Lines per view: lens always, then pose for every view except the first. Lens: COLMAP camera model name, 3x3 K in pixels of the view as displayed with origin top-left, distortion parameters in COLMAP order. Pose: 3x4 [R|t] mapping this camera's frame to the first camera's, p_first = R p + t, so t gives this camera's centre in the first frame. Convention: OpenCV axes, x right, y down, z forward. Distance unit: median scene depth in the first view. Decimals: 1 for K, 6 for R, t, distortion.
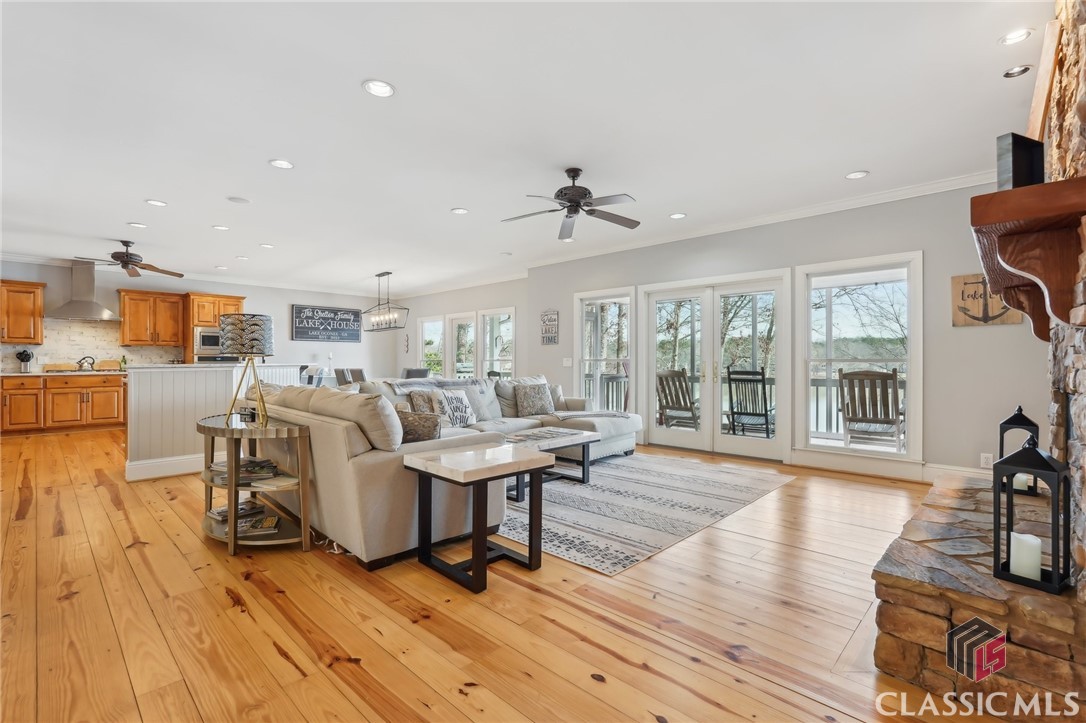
lens RADIAL K [[491.3, 0, 543.0], [0, 491.3, 361.5], [0, 0, 1]] dist [-0.003168, 0.000724]
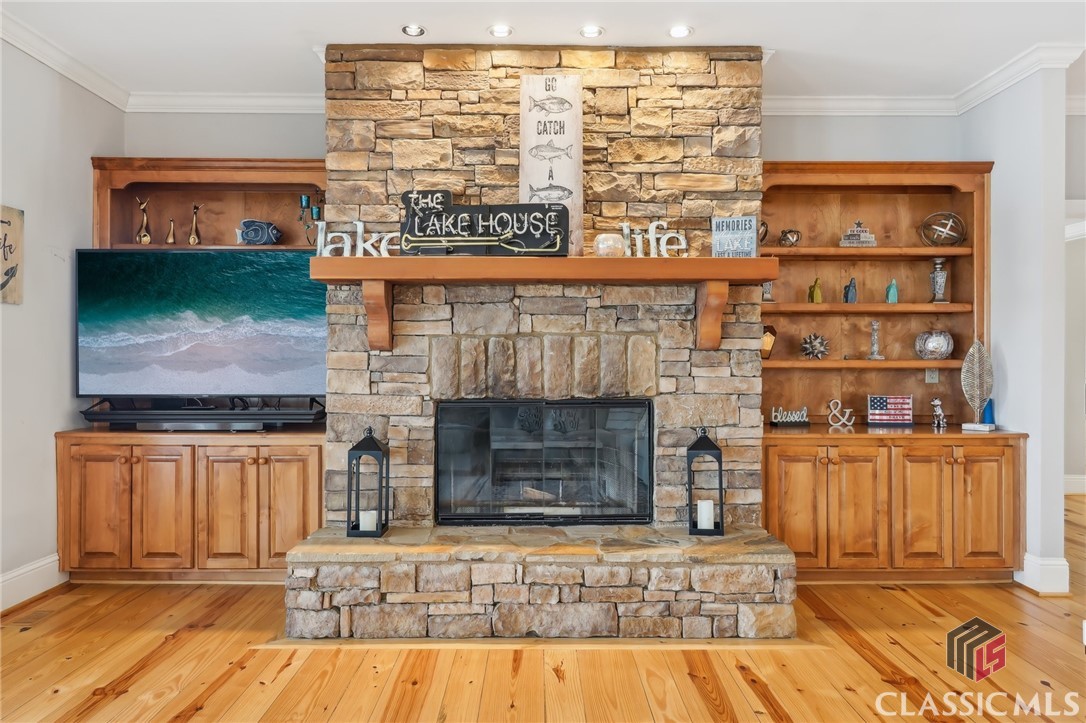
lens RADIAL K [[724.9, 0, 543.0], [0, 724.9, 361.5], [0, 0, 1]] dist [0.008720, 0.001303]
pose [[-0.700740, -0.005355, 0.713396, -0.045947], [-0.000878, 0.999978, 0.006644, -0.014540], [-0.713416, 0.004029, -0.700729, 0.917049]]
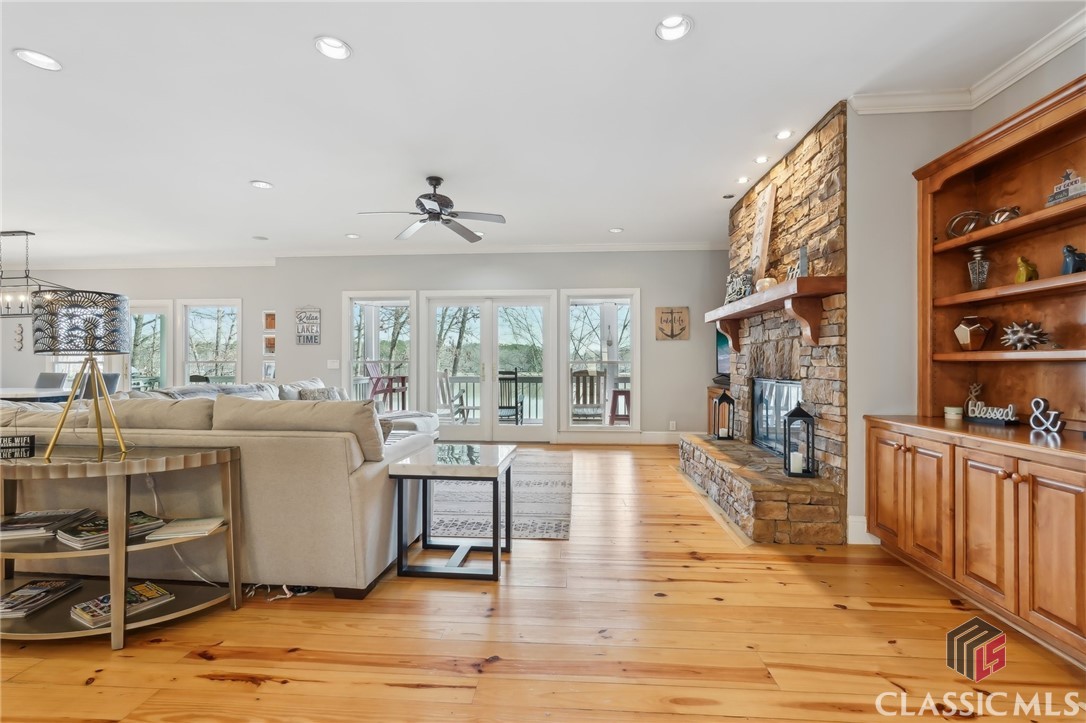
lens RADIAL K [[481.1, 0, 543.0], [0, 481.1, 361.5], [0, 0, 1]] dist [-0.016815, 0.010205]
pose [[0.766102, 0.001968, 0.642716, -0.336213], [0.000717, 0.999992, -0.003917, 0.000693], [-0.642718, 0.003462, 0.766095, 0.064227]]
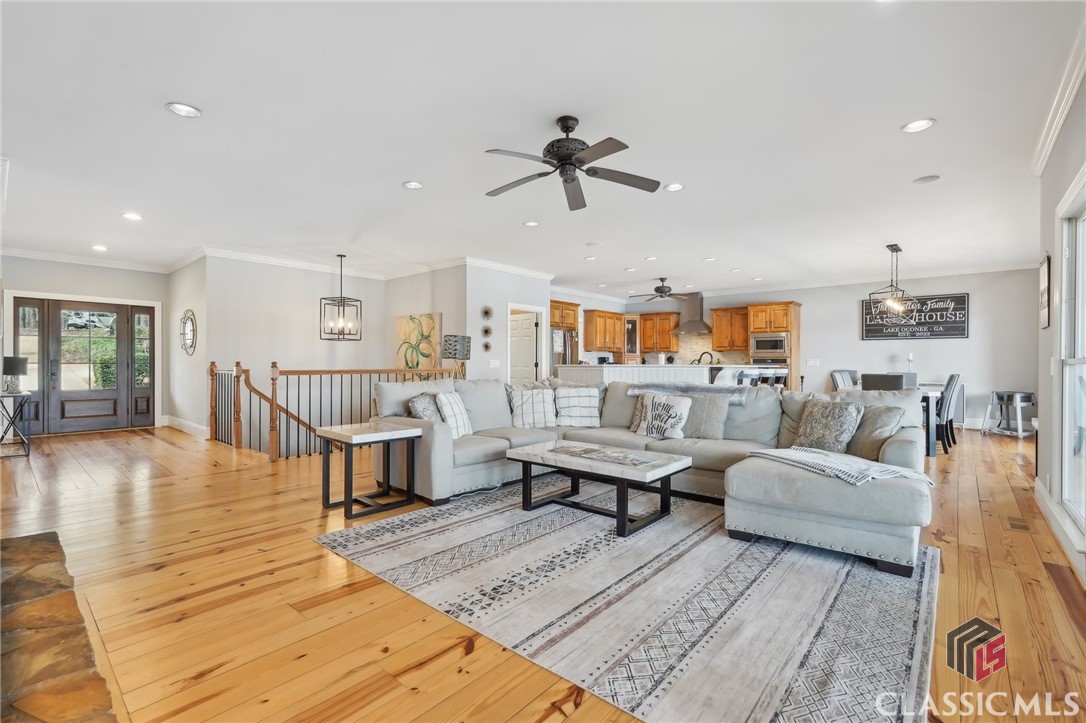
lens RADIAL K [[481.1, 0, 543.0], [0, 481.1, 361.5], [0, 0, 1]] dist [-0.016815, 0.010205]
pose [[0.055081, -0.001694, -0.998480, 0.676317], [-0.003672, 0.999991, -0.001900, -0.000469], [0.998475, 0.003771, 0.055074, 0.751200]]
